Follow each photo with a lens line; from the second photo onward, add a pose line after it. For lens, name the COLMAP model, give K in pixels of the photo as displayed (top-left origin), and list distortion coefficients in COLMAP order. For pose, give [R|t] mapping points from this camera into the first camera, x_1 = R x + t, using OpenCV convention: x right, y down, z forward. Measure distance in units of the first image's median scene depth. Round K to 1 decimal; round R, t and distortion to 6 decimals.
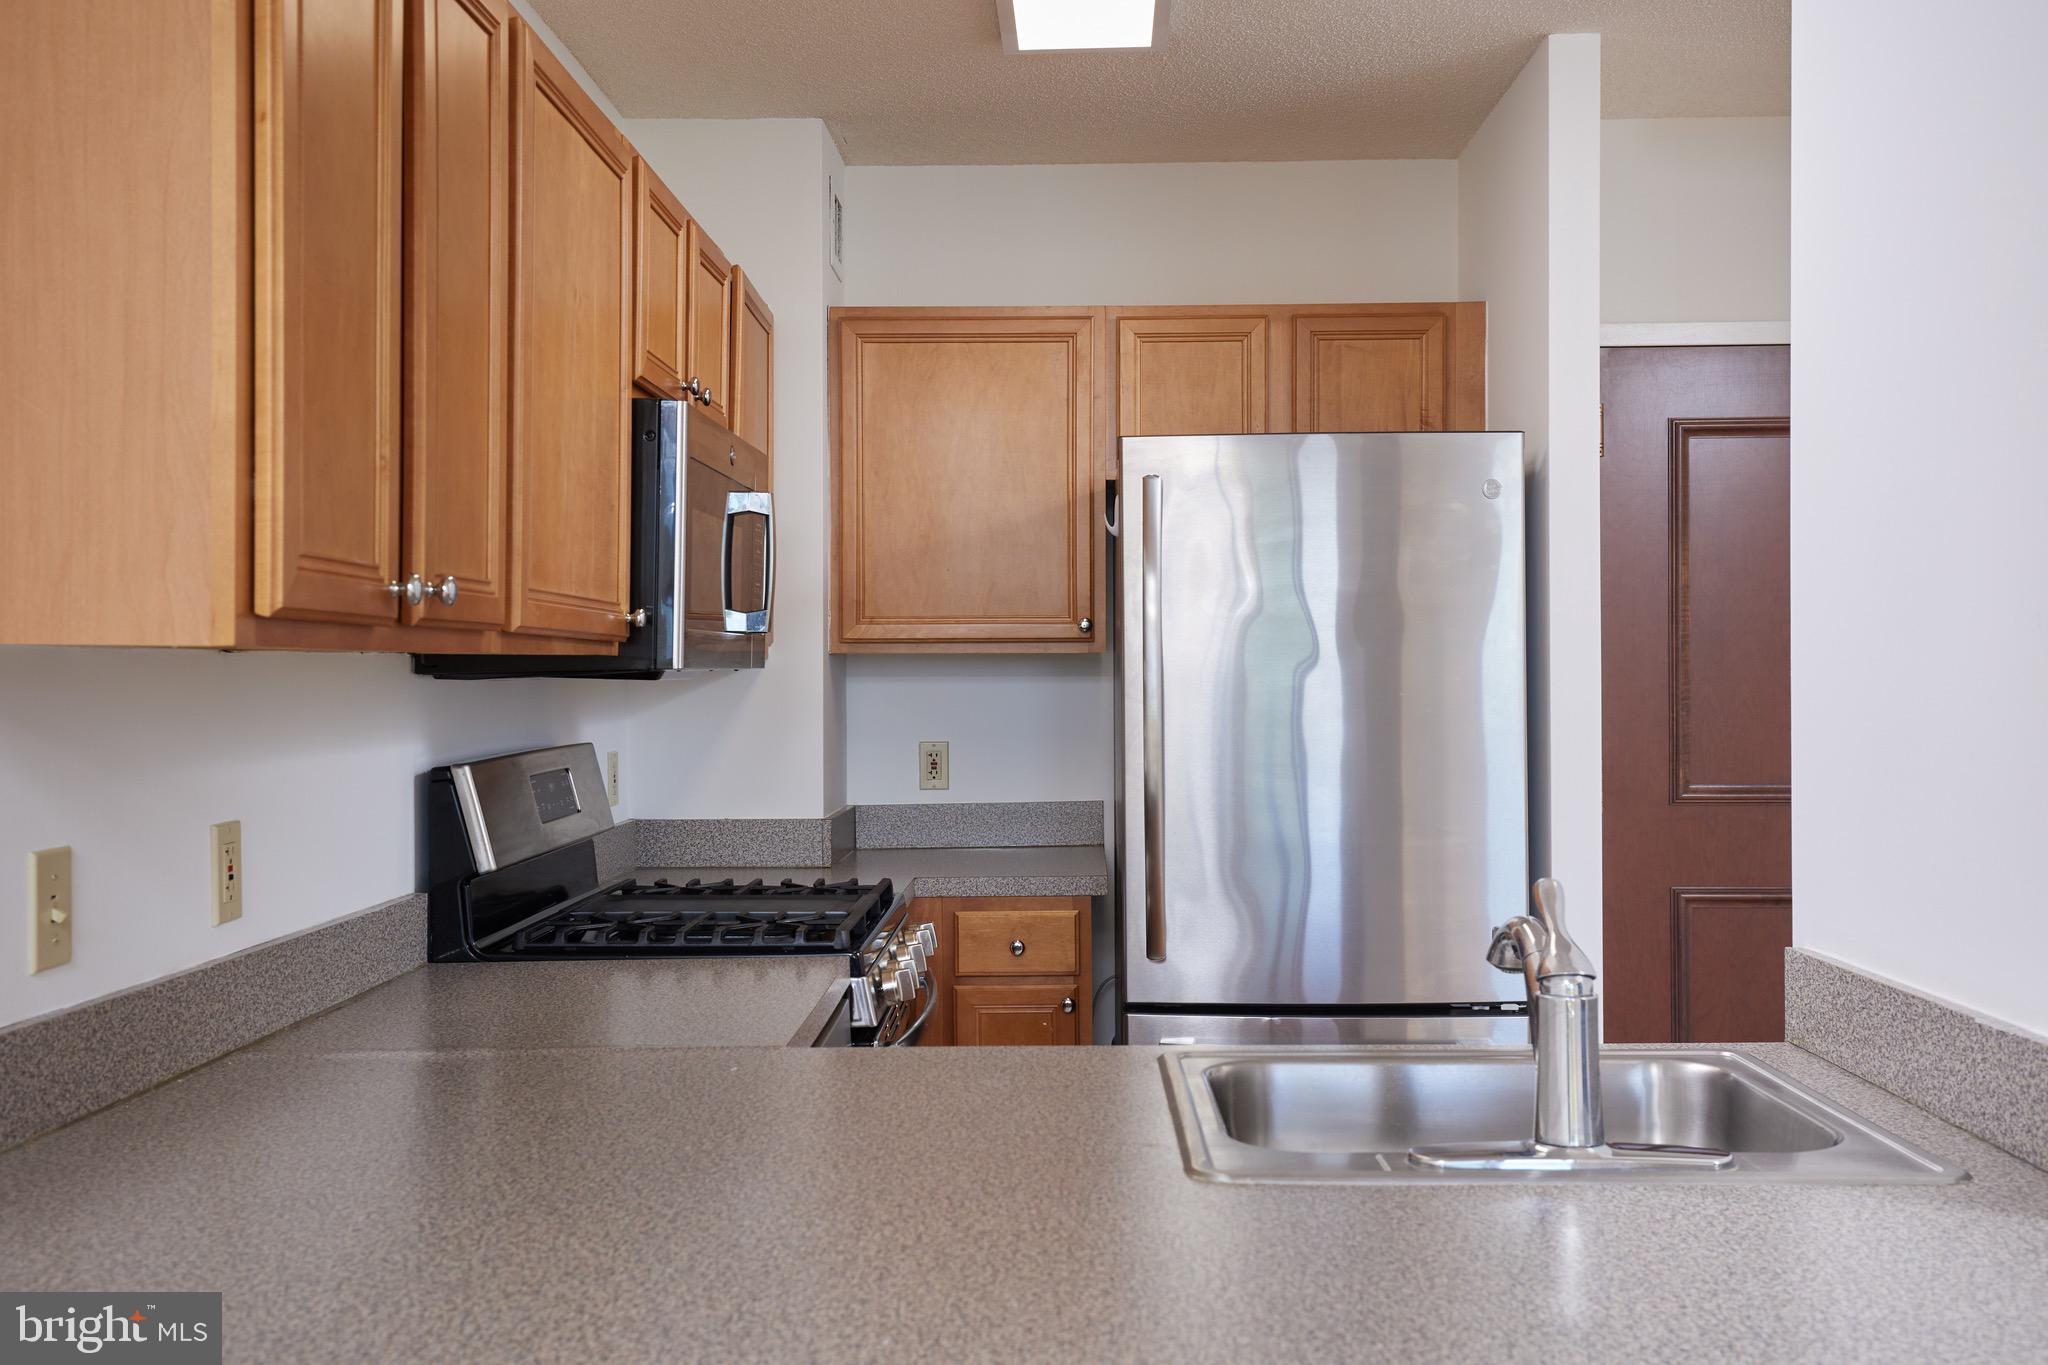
lens RADIAL K [[1972.0, 0, 1024.0], [0, 1972.0, 682.5], [0, 0, 1]] dist [-0.000702, -0.000698]
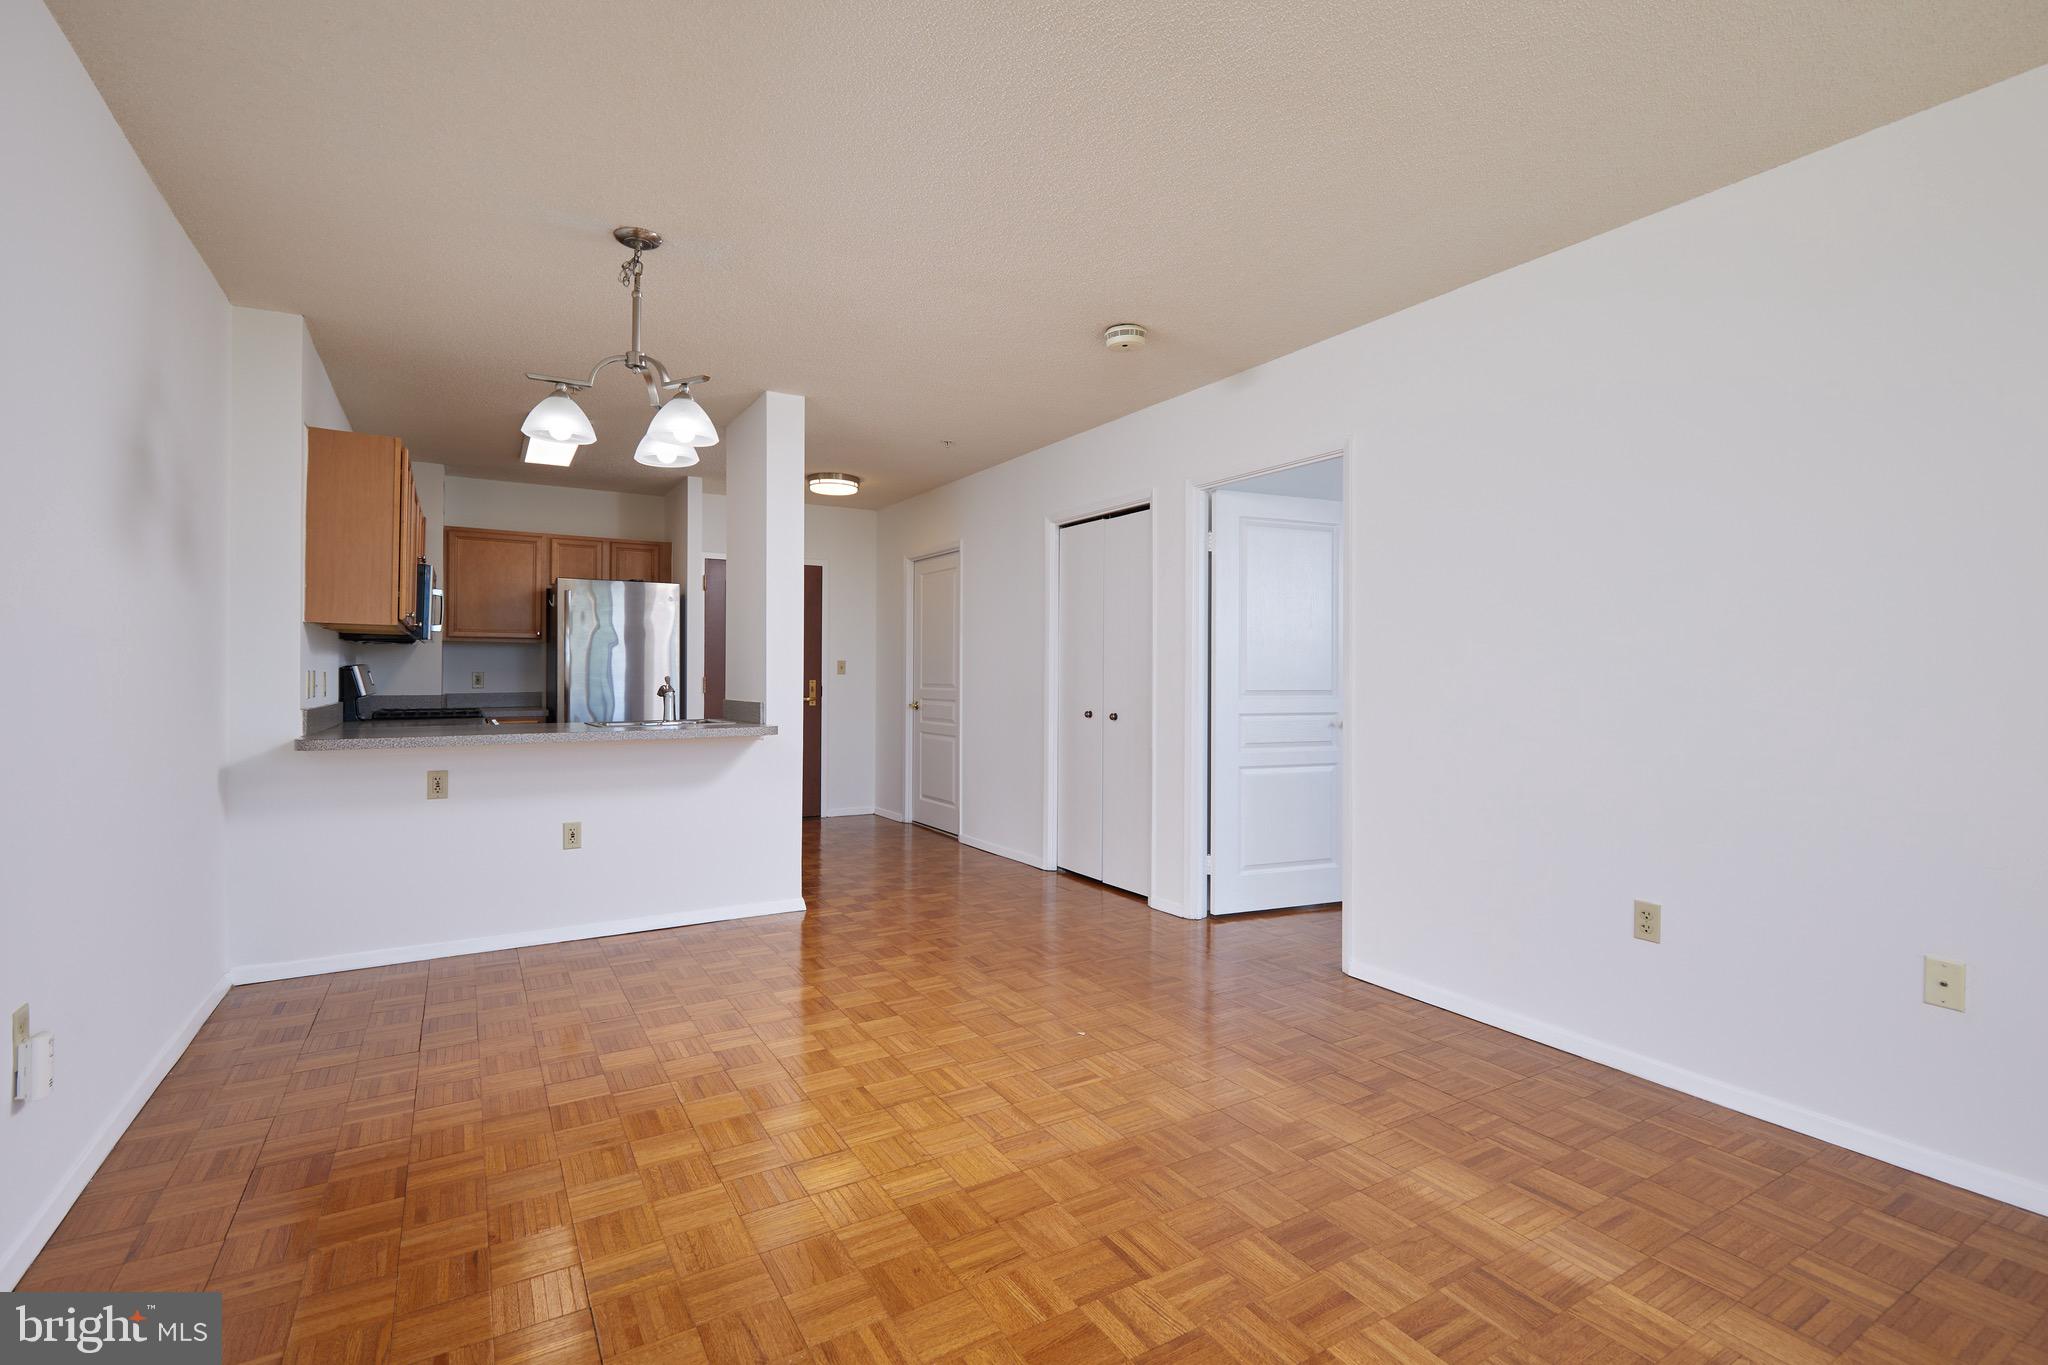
lens RADIAL K [[944.8, 0, 1016.9], [0, 944.8, 655.8], [0, 0, 1]] dist [0.000157, -0.001003]
pose [[0.852633, 0.021034, 0.522087, -0.108526], [-0.007934, 0.999595, -0.027315, 0.042647], [-0.522451, 0.019147, 0.852455, -0.719709]]
